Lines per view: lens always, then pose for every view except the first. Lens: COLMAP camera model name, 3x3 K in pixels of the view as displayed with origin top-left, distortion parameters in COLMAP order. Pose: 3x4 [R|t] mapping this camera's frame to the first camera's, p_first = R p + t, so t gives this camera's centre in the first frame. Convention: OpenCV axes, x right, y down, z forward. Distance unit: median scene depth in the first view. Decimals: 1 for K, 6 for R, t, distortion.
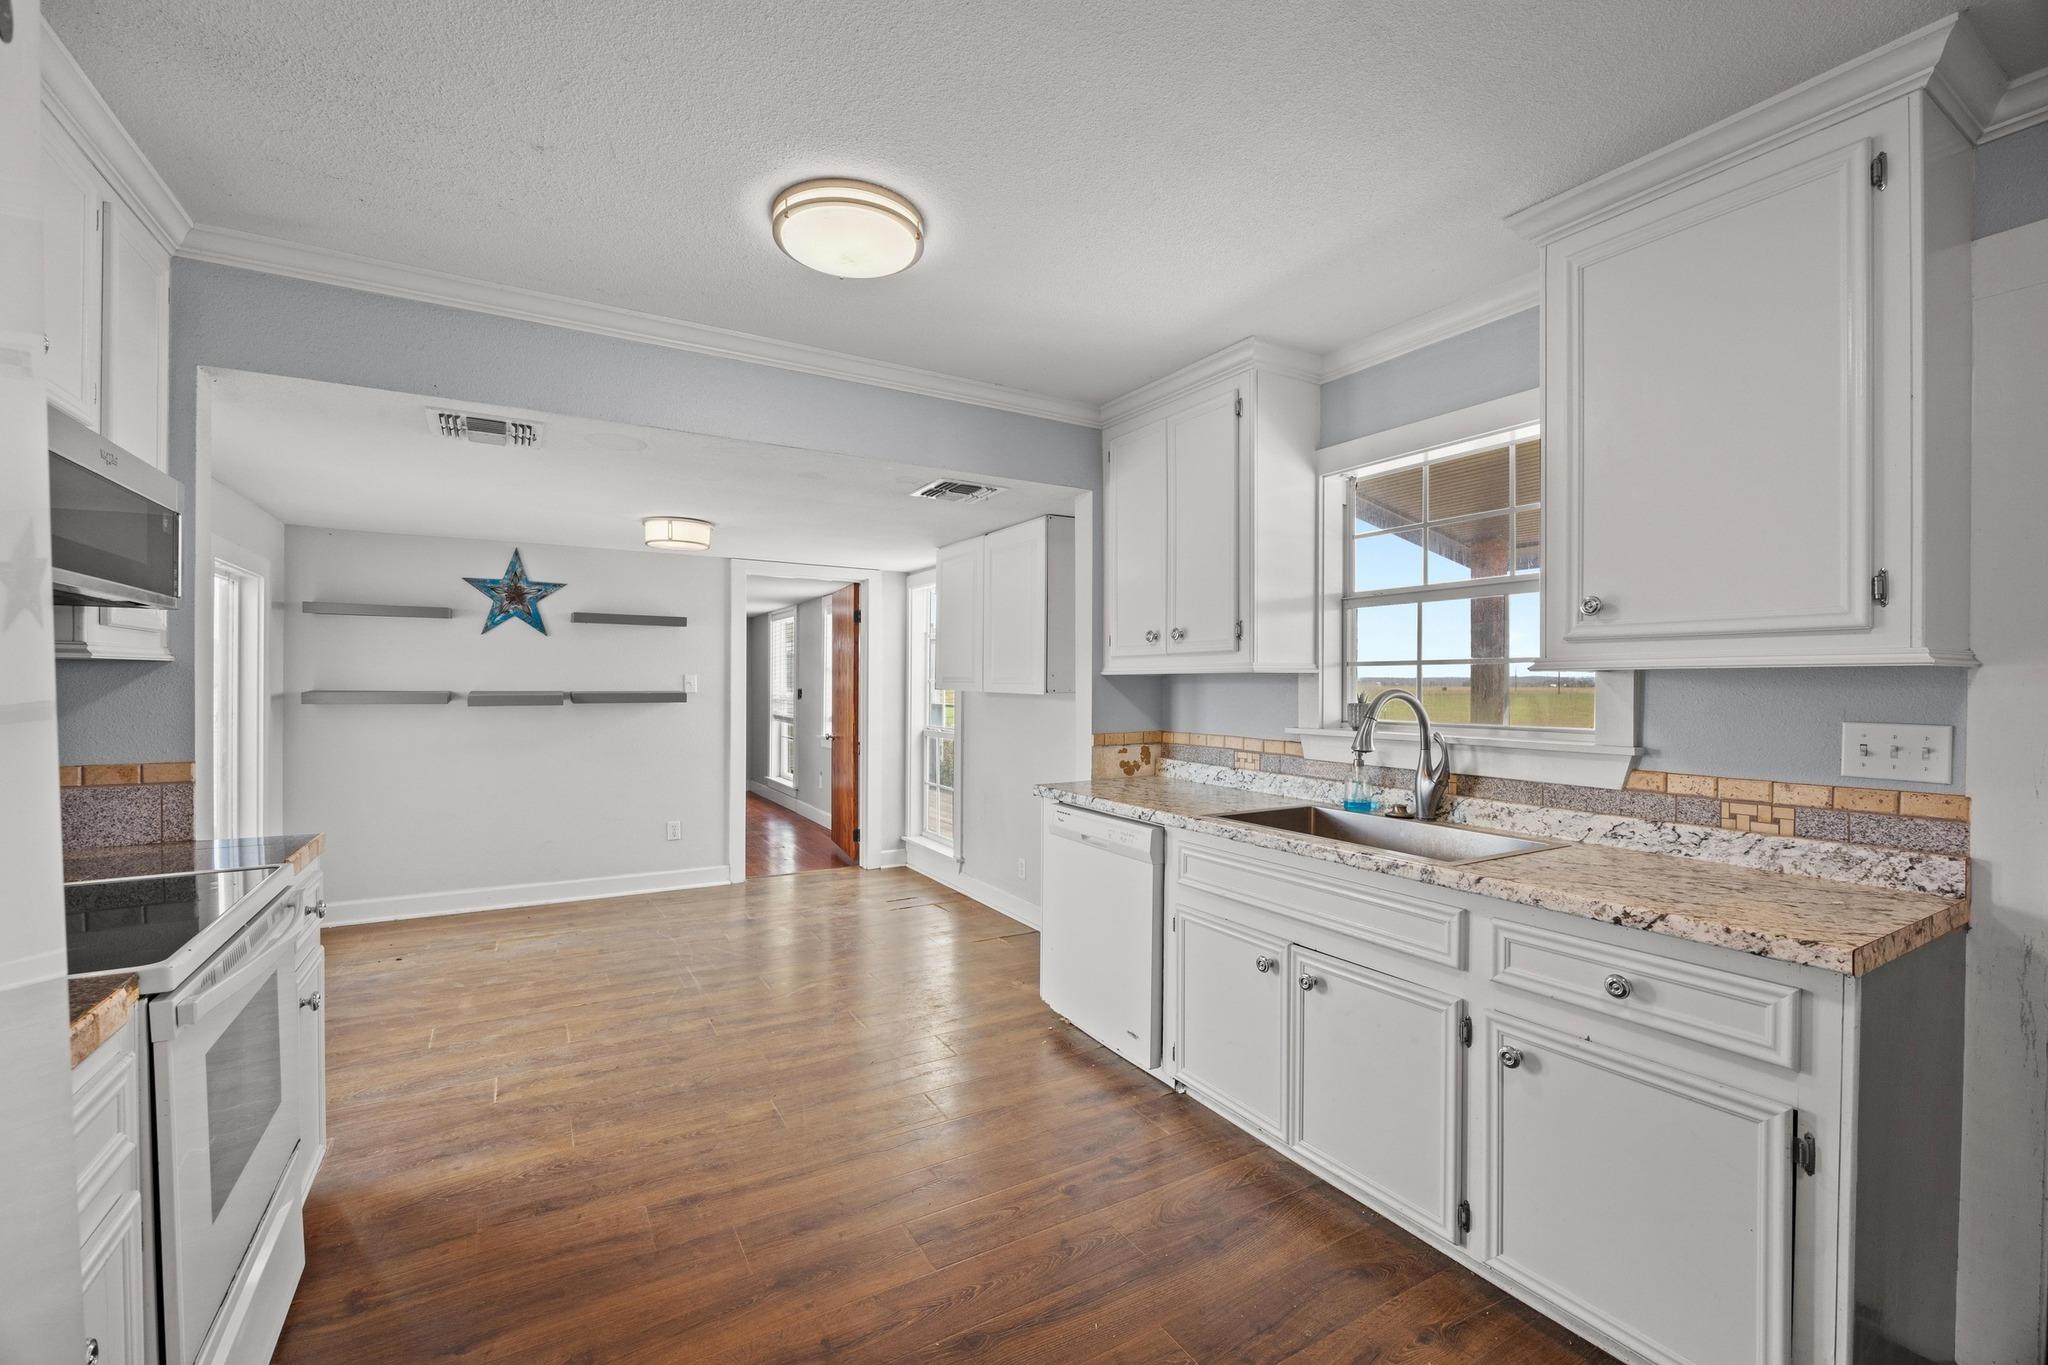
lens RADIAL K [[867.9, 0, 1020.7], [0, 867.9, 681.4], [0, 0, 1]] dist [-0.011507, 0.000056]
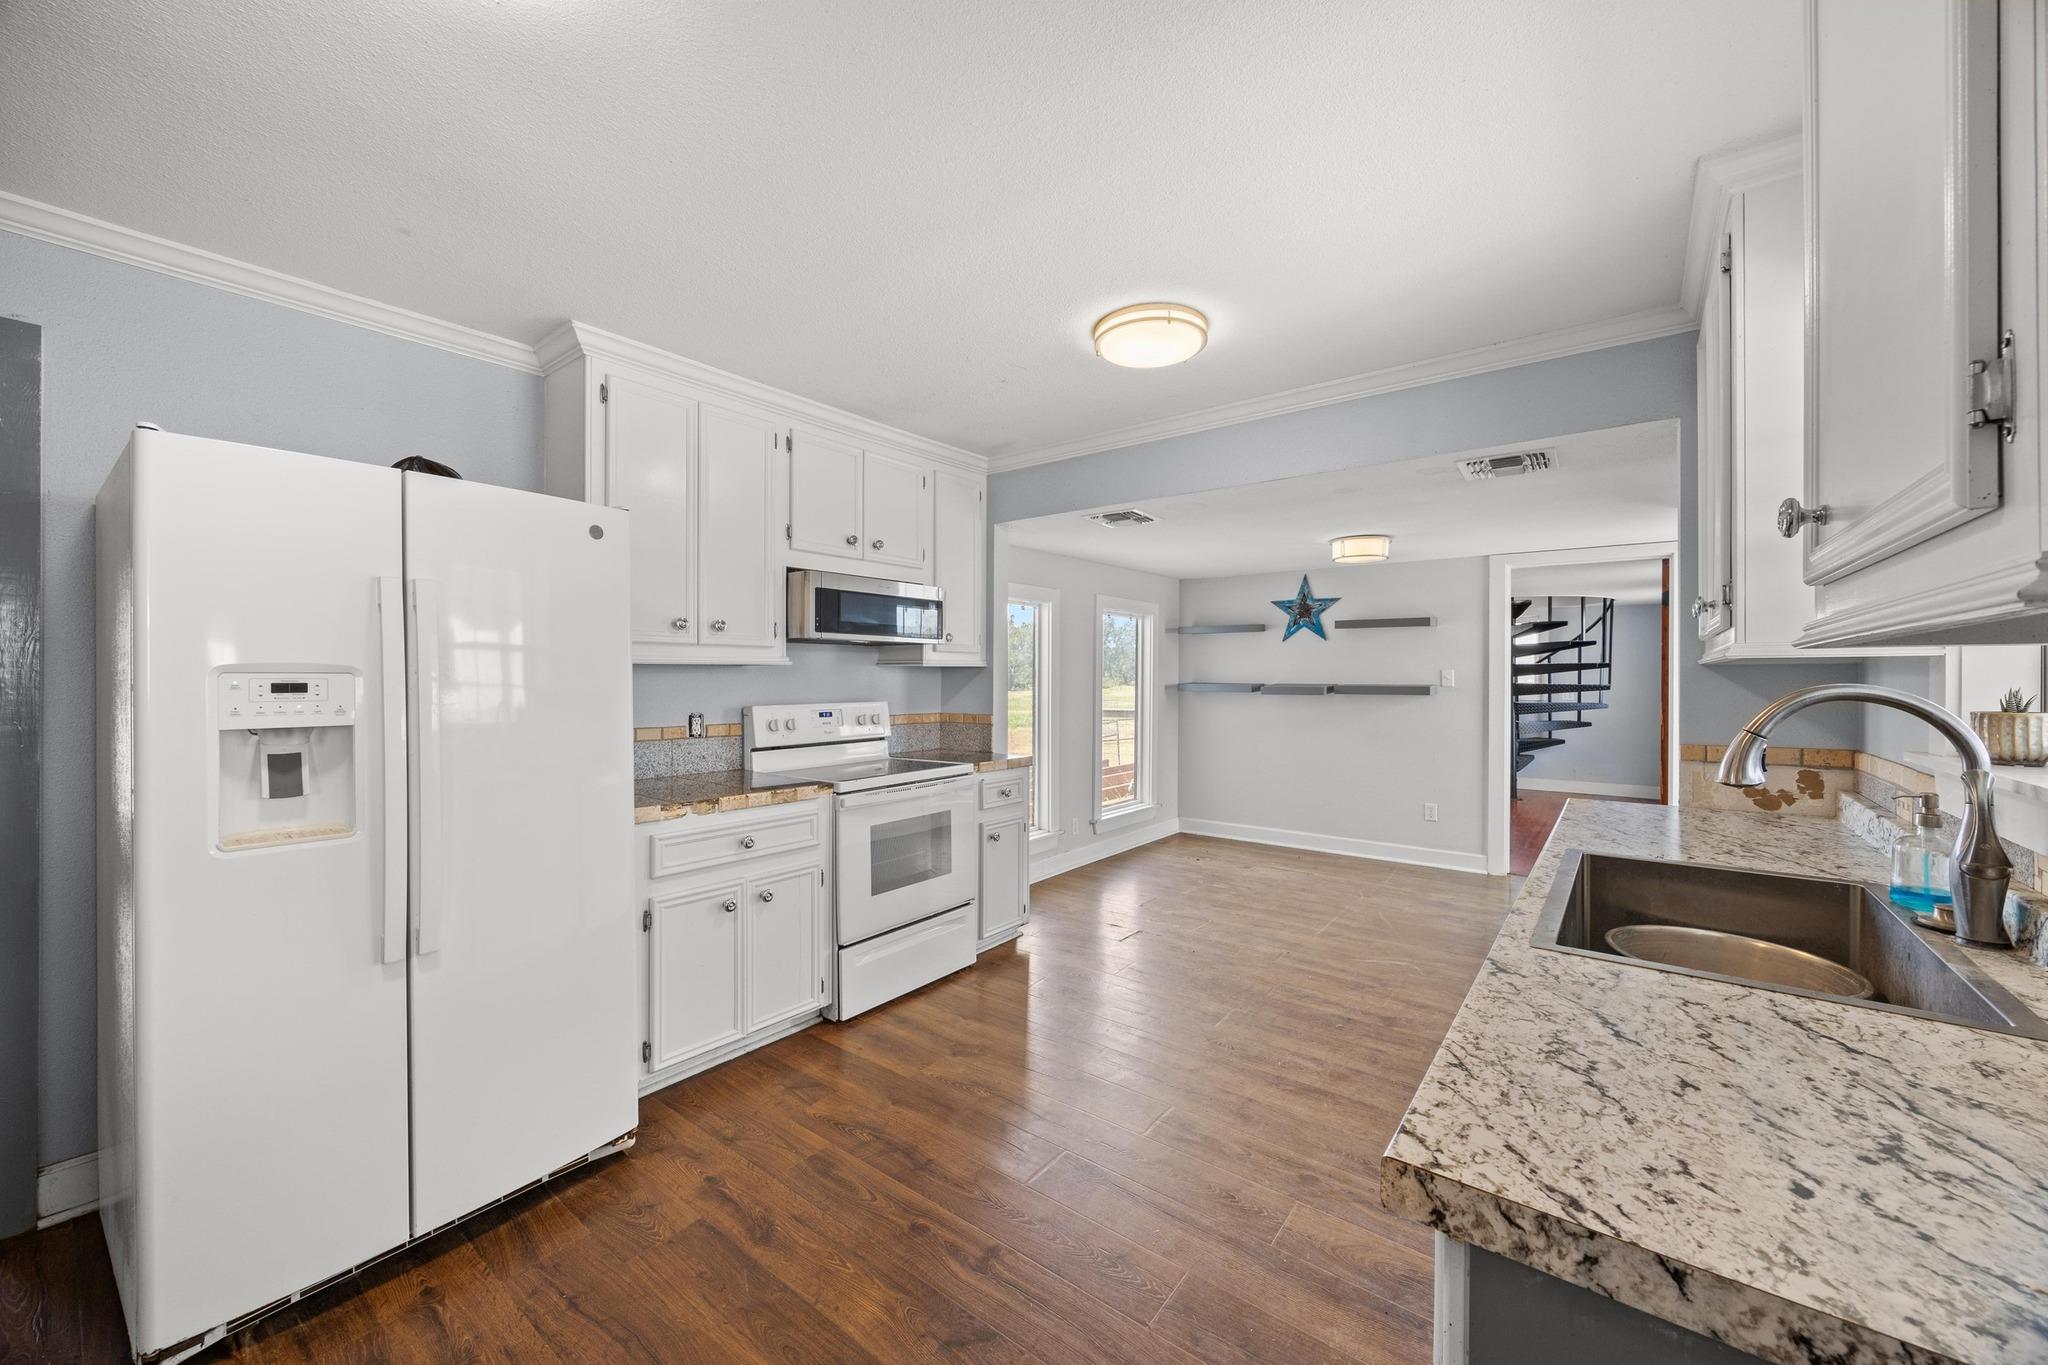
lens RADIAL K [[780.4, 0, 1011.3], [0, 780.4, 672.2], [0, 0, 1]] dist [-0.002746, 0.000262]
pose [[0.362183, -0.007445, -0.932077, 0.358872], [0.000720, 0.999970, -0.007707, 0.002431], [0.932107, 0.002120, 0.362178, 0.158746]]
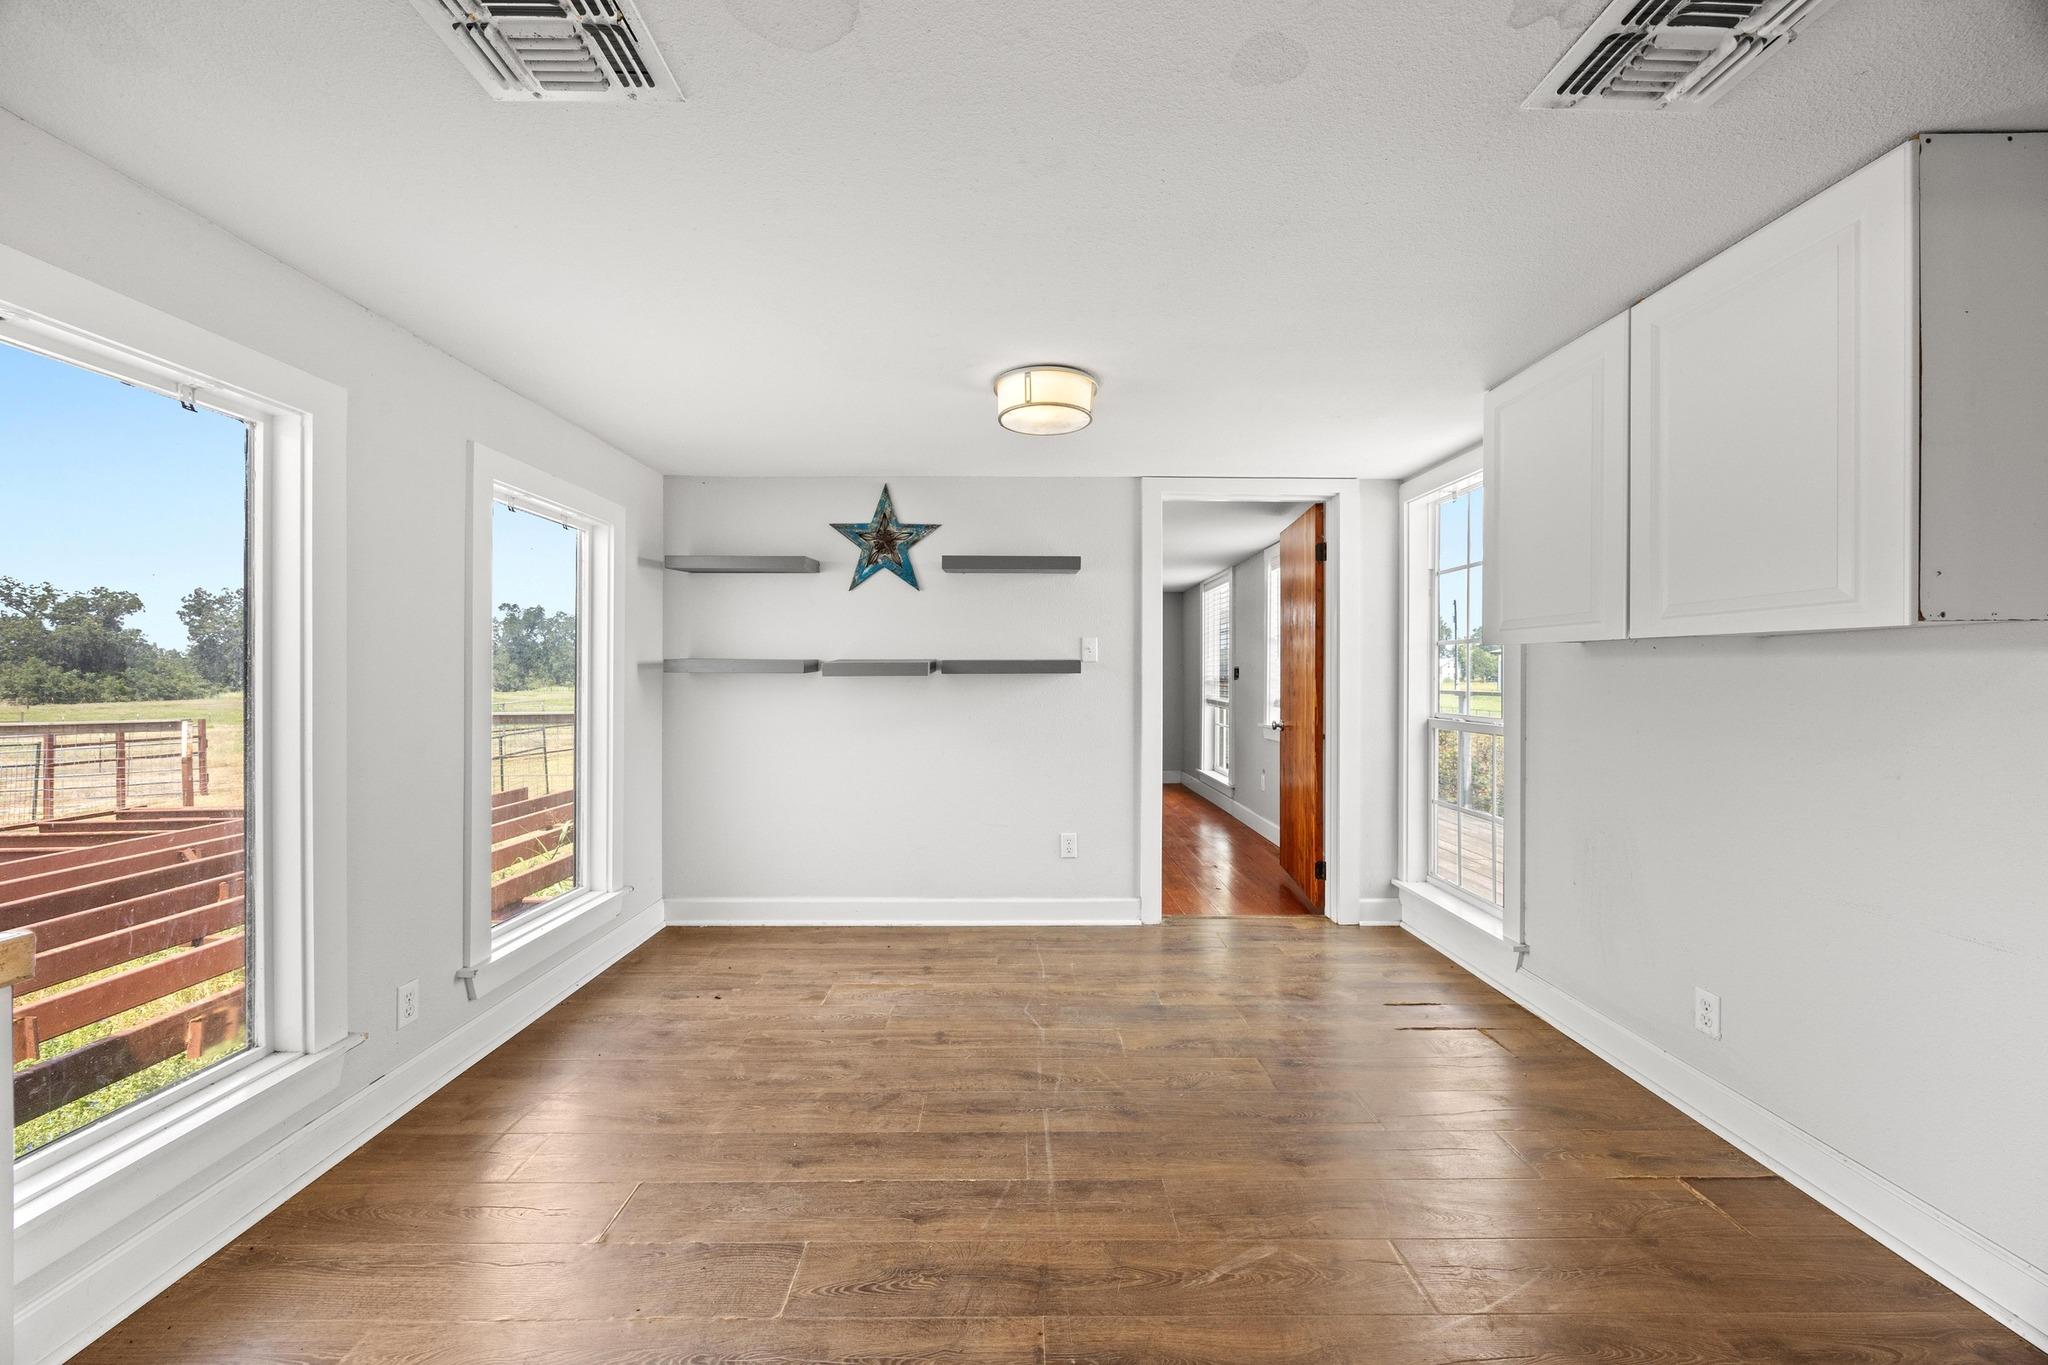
lens RADIAL K [[780.4, 0, 1021.6], [0, 780.4, 679.9], [0, 0, 1]] dist [-0.002746, 0.000262]
pose [[0.868796, -0.001305, -0.495168, -0.109664], [0.004409, 0.999977, 0.005102, 0.027557], [0.495150, -0.006616, 0.868782, 0.427795]]
